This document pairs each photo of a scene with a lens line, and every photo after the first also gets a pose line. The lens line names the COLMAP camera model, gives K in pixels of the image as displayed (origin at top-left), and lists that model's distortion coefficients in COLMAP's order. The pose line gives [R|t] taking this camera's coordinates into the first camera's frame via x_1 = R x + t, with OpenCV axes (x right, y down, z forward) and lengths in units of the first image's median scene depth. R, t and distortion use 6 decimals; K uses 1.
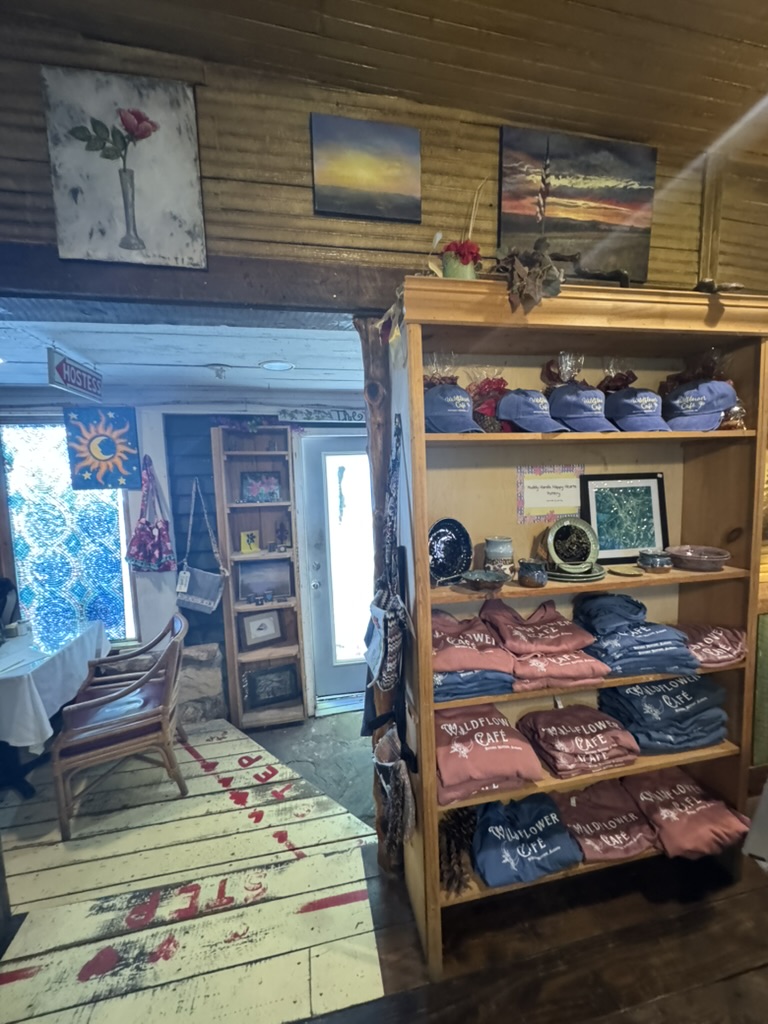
lens RADIAL K [[406.8, 0, 385.2], [0, 406.8, 511.5], [0, 0, 1]] dist [-0.001927, -0.000053]
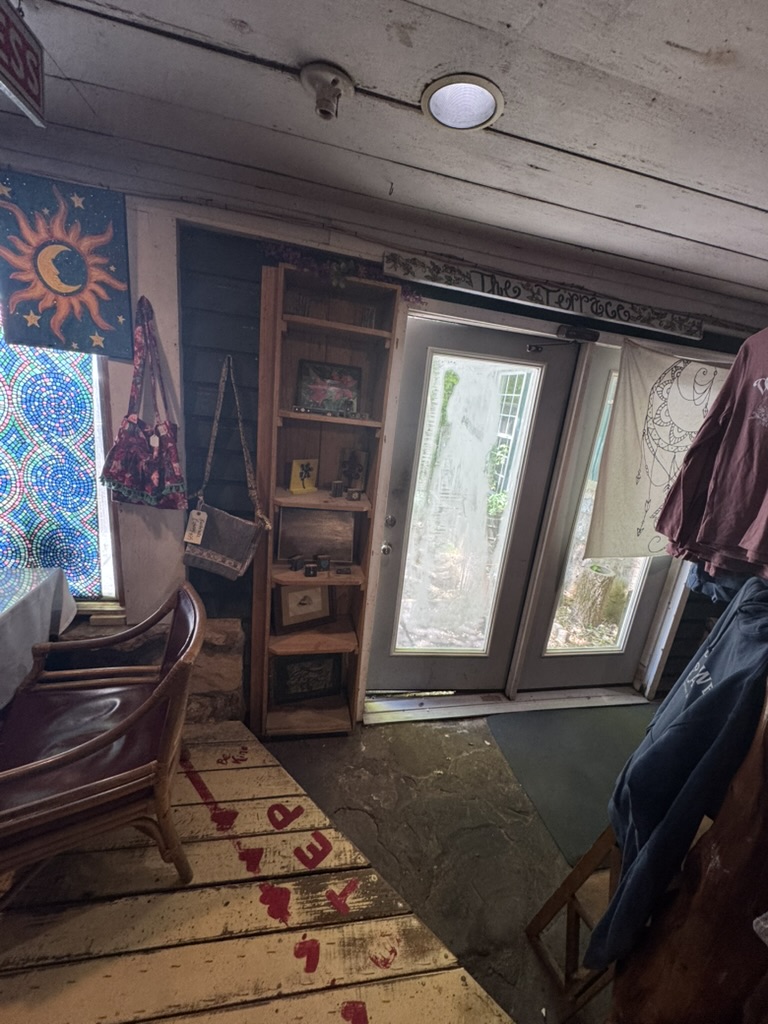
lens RADIAL K [[406.8, 0, 385.6], [0, 406.8, 510.9], [0, 0, 1]] dist [-0.001927, -0.000053]
pose [[0.988961, 0.144696, 0.031922, -0.235704], [-0.148122, 0.971157, 0.186854, -0.010276], [-0.003964, -0.189519, 0.981869, 0.397557]]
